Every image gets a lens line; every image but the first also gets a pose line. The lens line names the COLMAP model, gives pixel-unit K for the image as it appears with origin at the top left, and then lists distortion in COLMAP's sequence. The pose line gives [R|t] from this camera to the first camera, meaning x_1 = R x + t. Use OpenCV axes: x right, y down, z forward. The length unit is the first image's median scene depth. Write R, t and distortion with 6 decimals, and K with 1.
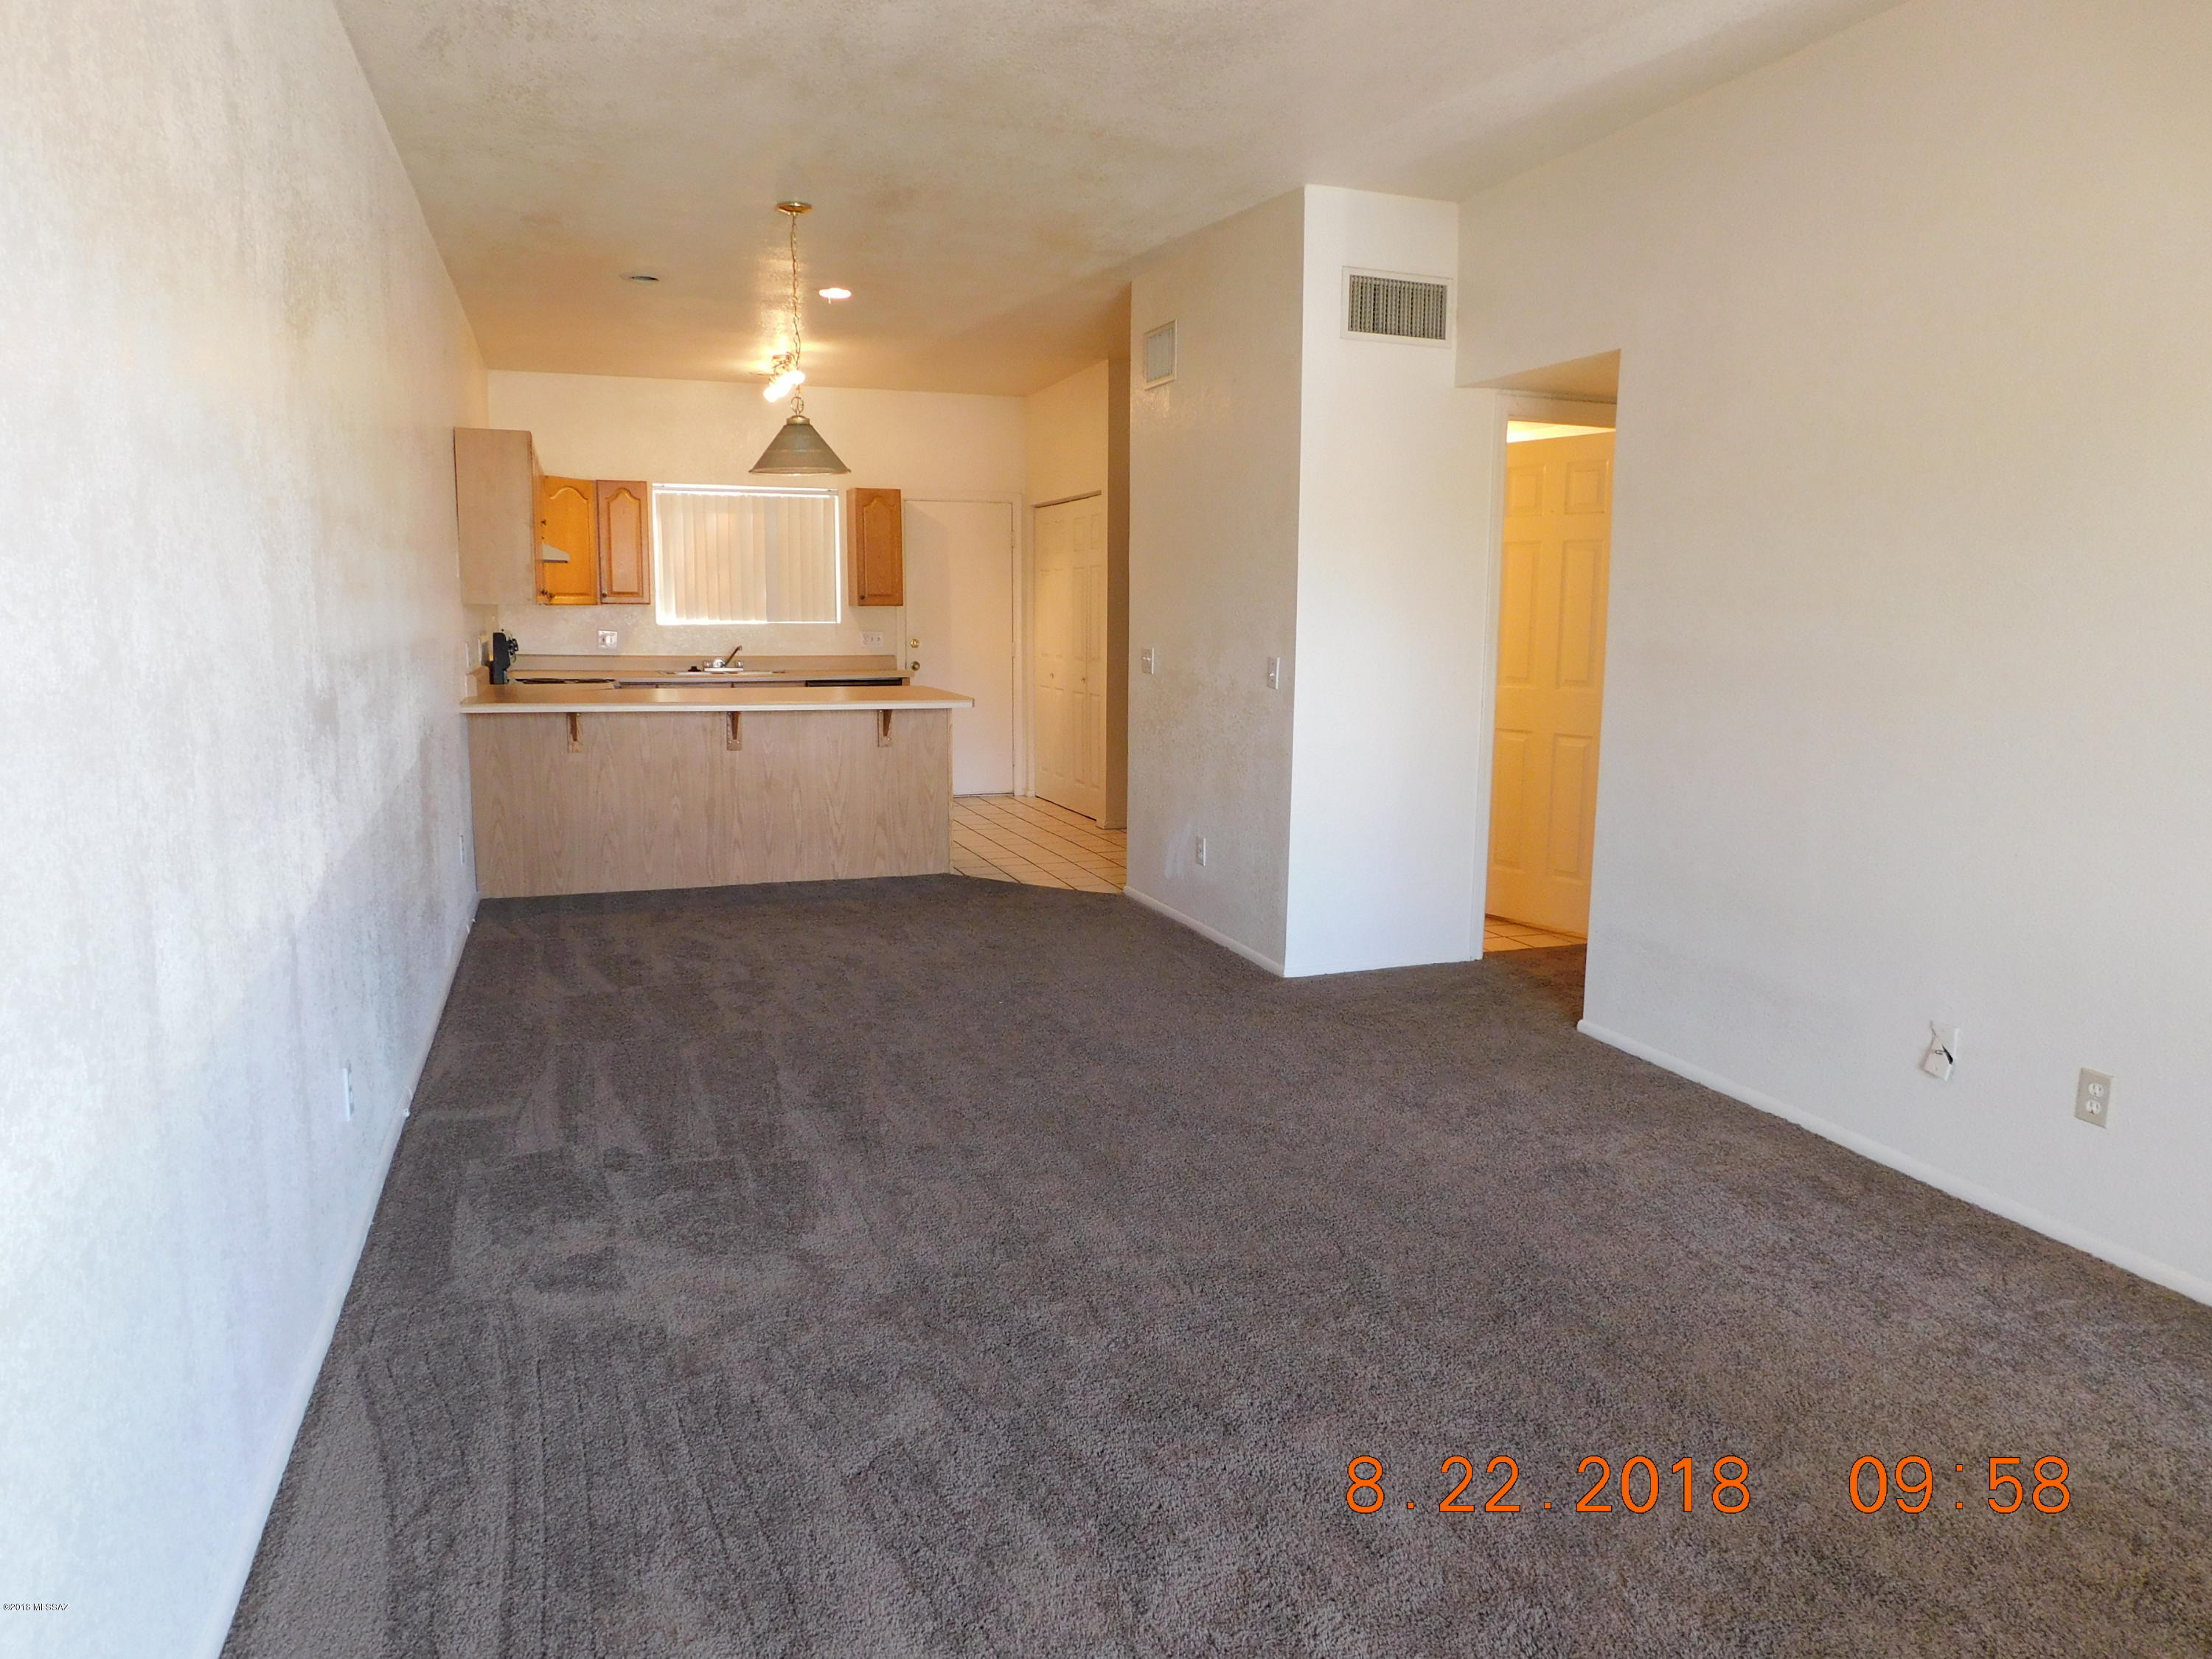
lens RADIAL K [[1459.9, 0, 1106.0], [0, 1459.9, 829.5], [0, 0, 1]] dist [-0.057570, 0.052342]
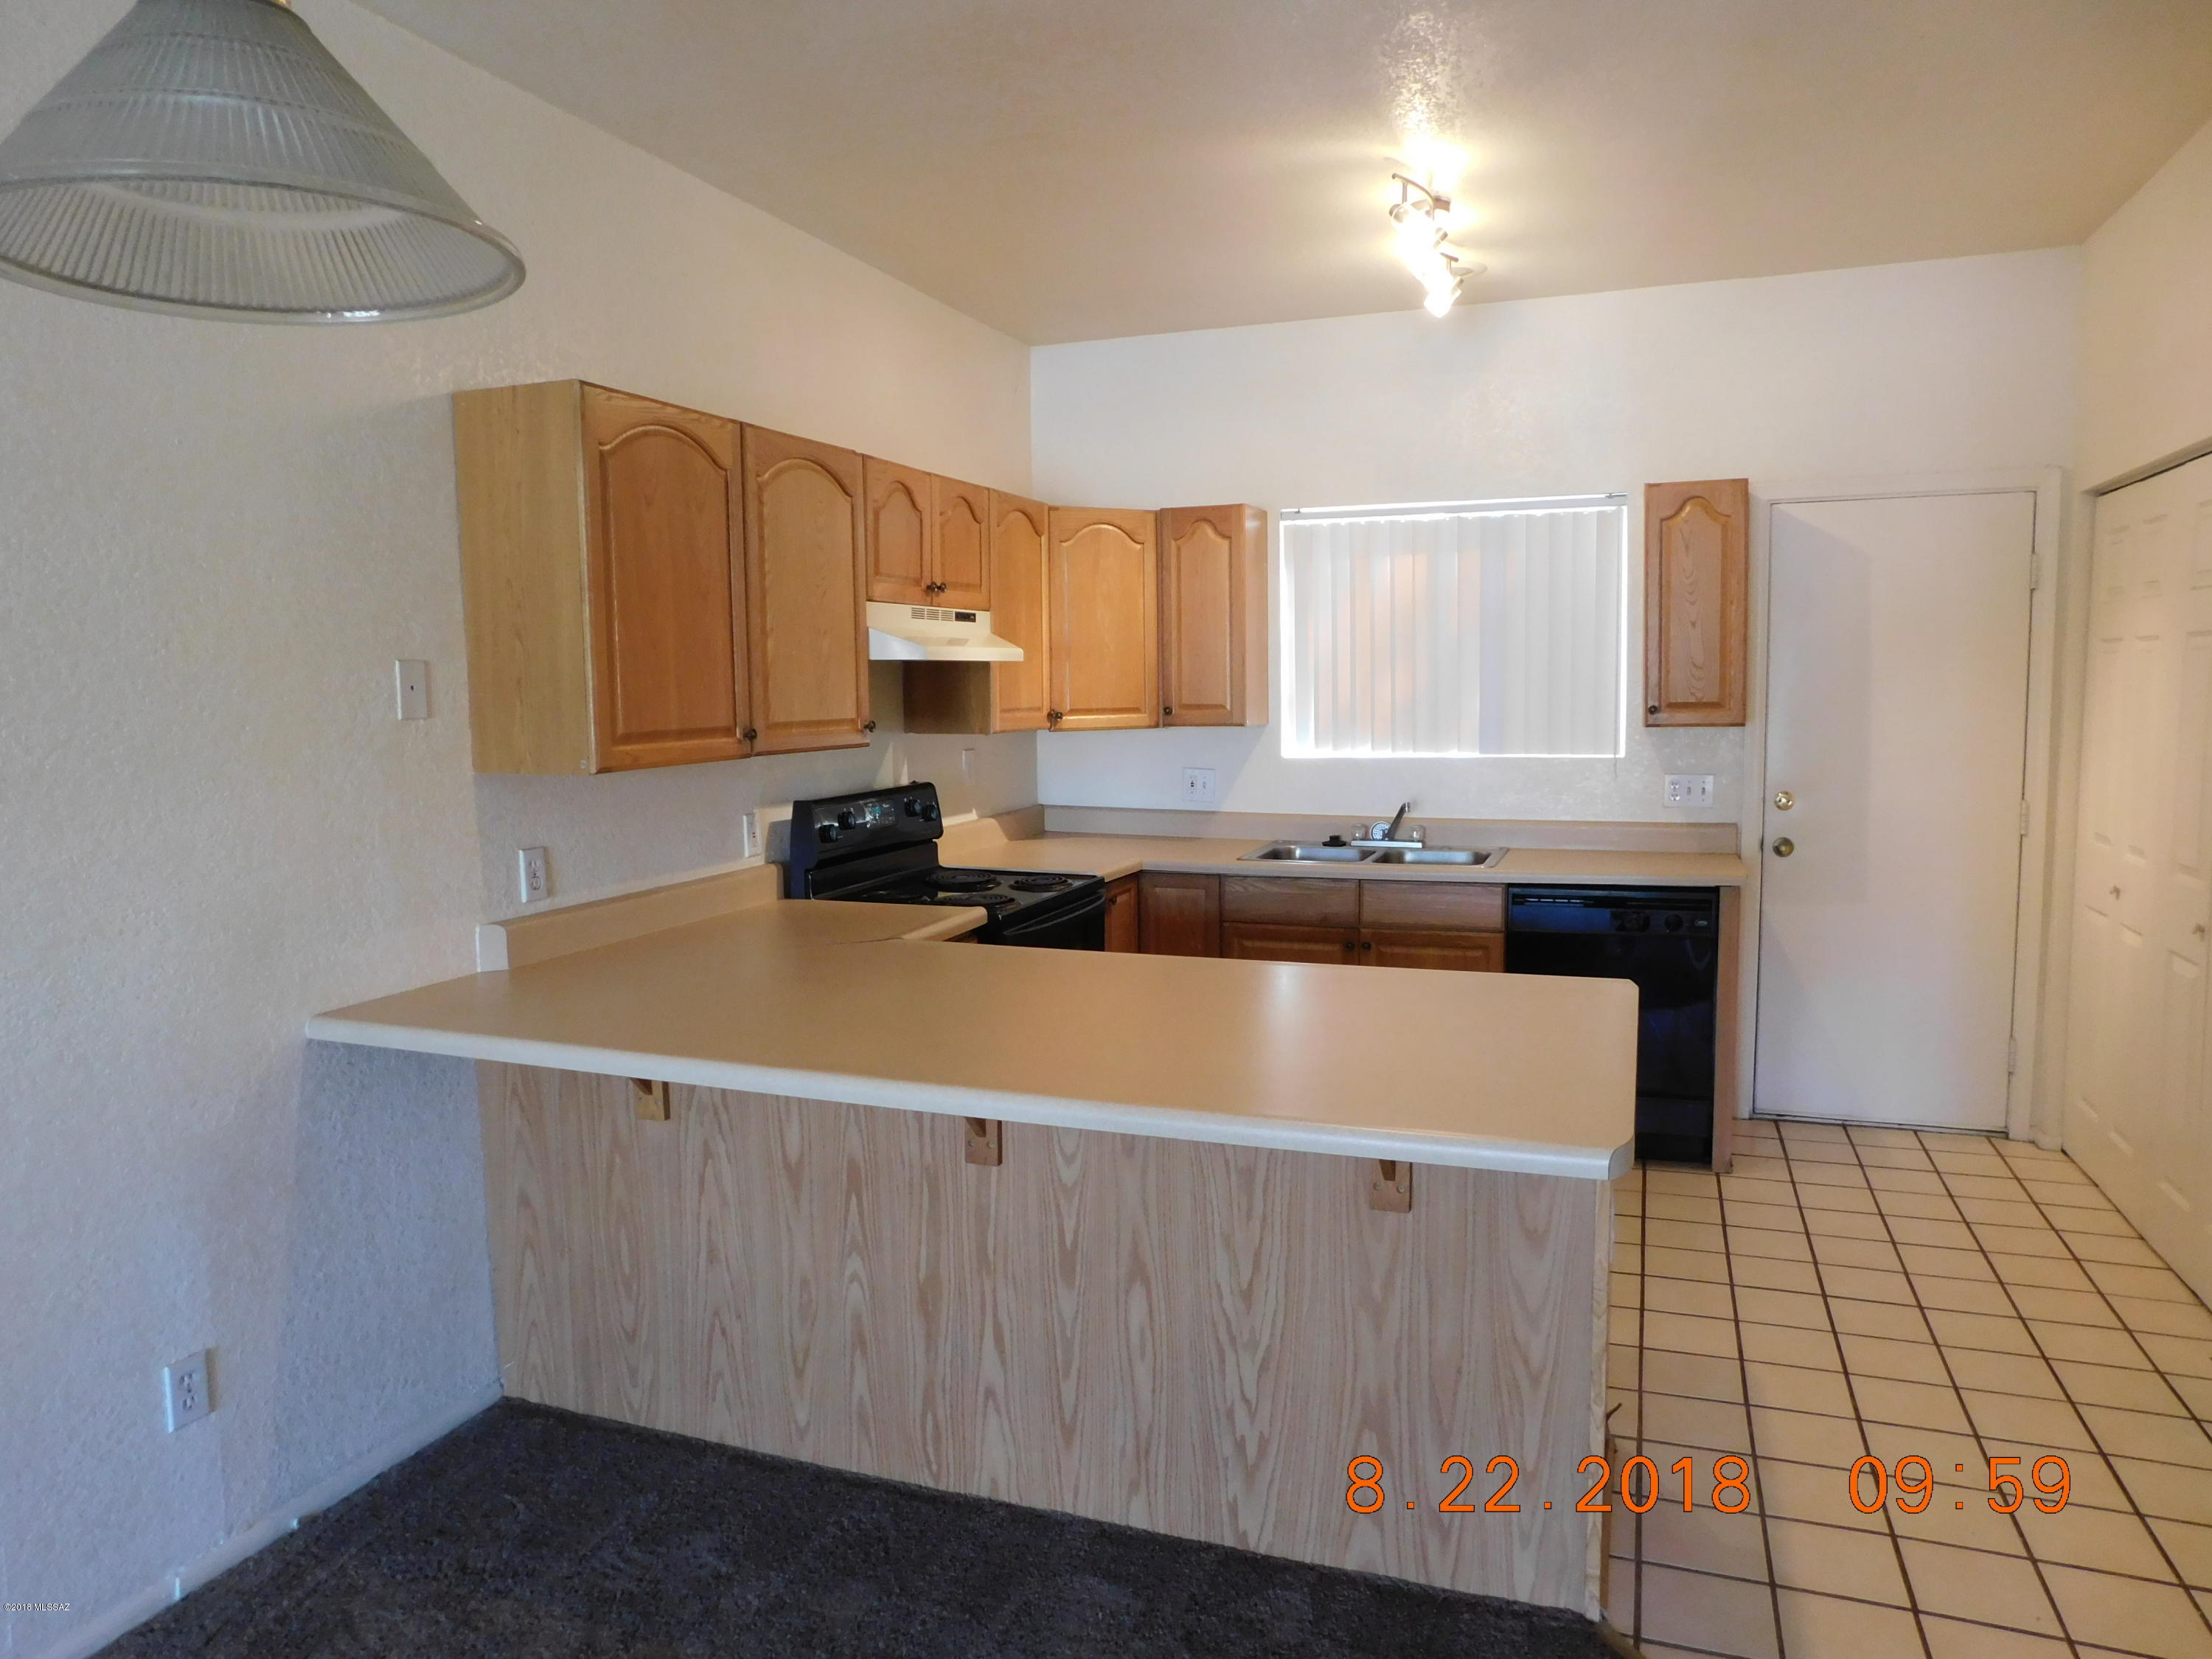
lens RADIAL K [[1463.3, 0, 1106.0], [0, 1463.3, 829.5], [0, 0, 1]] dist [-0.076911, 0.055078]
pose [[0.763643, 0.043685, -0.644159, 0.006495], [-0.075297, 0.996926, -0.021655, -0.130276], [0.641233, 0.065039, 0.764585, 0.708645]]
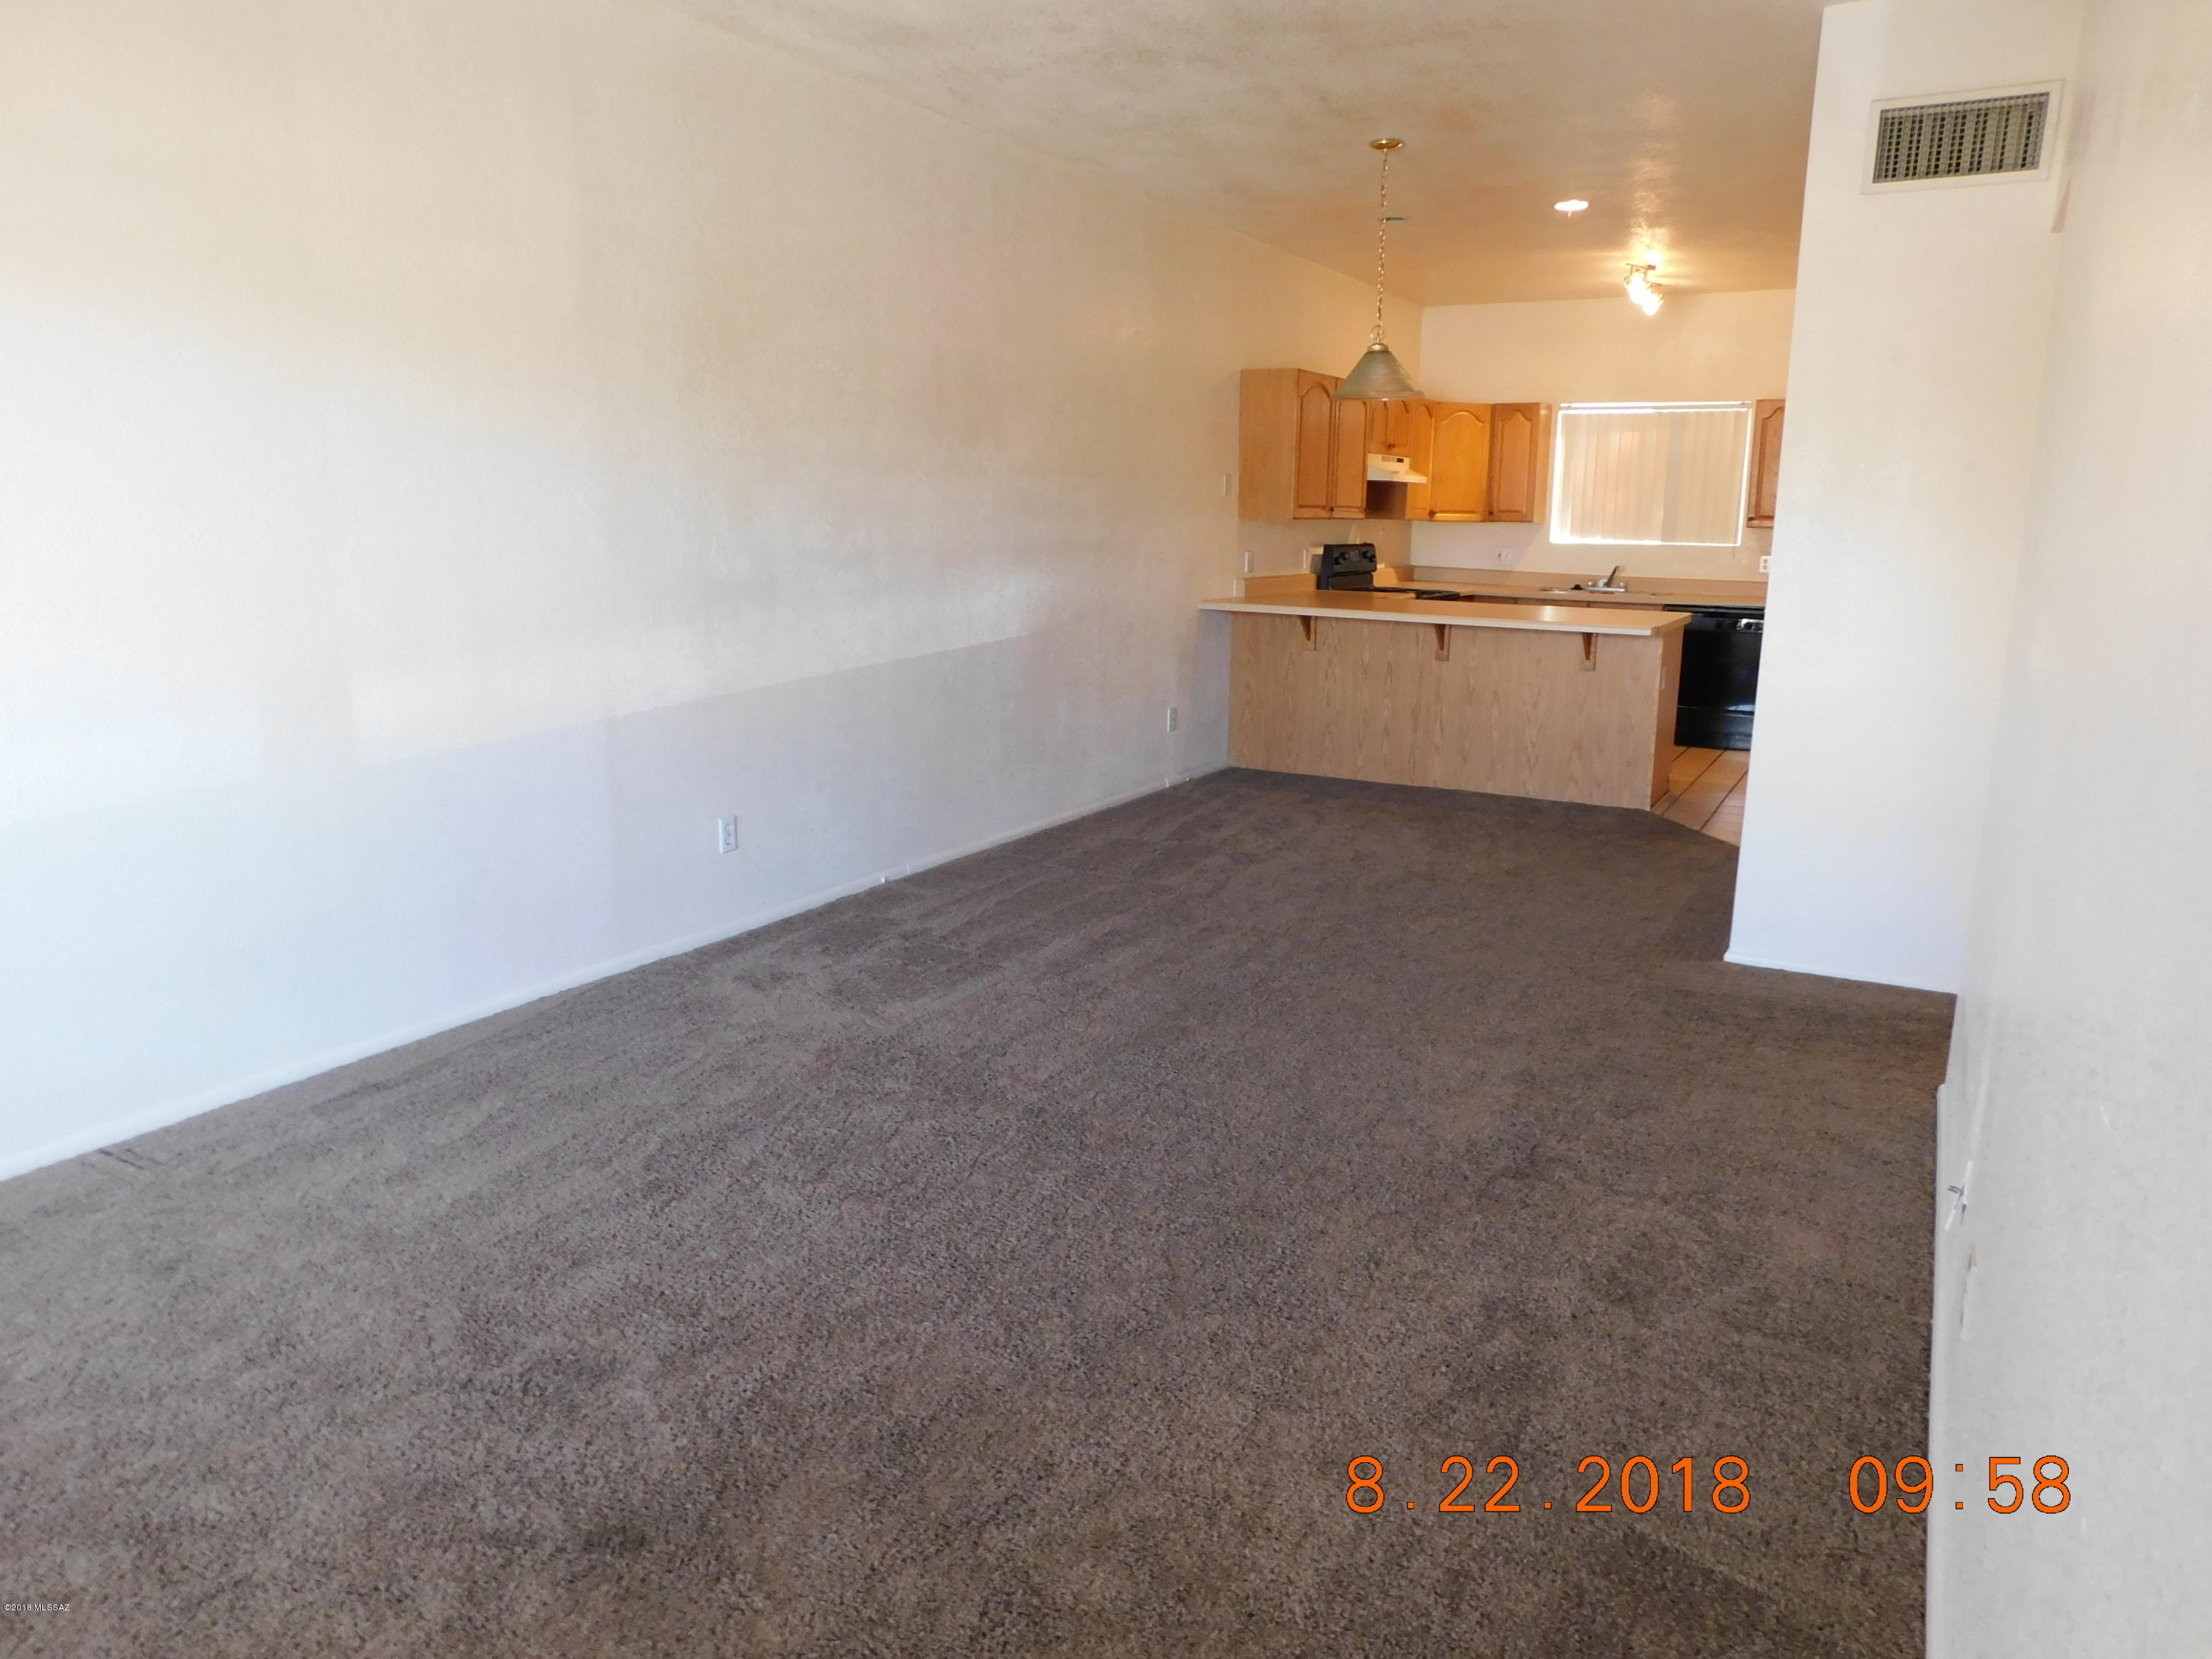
lens RADIAL K [[1463.3, 0, 1106.0], [0, 1463.3, 829.5], [0, 0, 1]] dist [-0.076911, 0.055078]
pose [[0.650709, 0.159553, -0.742375, 0.380374], [-0.120127, 0.986994, 0.106832, -0.016464], [0.749765, 0.019663, 0.661412, 0.117072]]
